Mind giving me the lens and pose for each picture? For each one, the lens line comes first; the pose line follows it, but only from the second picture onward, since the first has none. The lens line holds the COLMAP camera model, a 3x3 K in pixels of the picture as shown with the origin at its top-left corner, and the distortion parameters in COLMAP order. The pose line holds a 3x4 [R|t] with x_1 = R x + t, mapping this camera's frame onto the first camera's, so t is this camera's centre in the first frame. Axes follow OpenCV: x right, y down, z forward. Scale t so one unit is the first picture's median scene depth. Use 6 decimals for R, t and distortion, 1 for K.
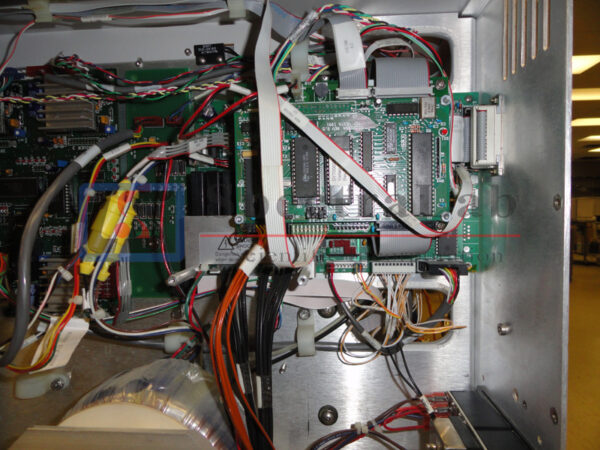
lens RADIAL K [[420.2, 0, 300.0], [0, 420.2, 225.0], [0, 0, 1]] dist [-0.005957, -0.001085]
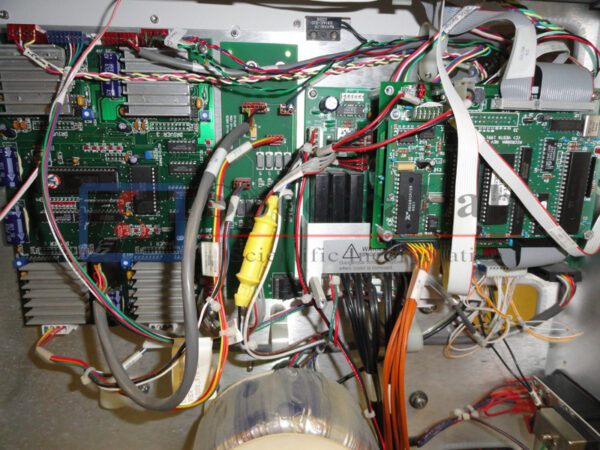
lens RADIAL K [[420.2, 0, 300.0], [0, 420.2, 225.0], [0, 0, 1]] dist [-0.005957, -0.001085]
pose [[0.986862, -0.005999, 0.161454, -0.429046], [-0.023584, 0.983258, 0.180685, -0.177740], [-0.159835, -0.182119, 0.970199, 0.109037]]
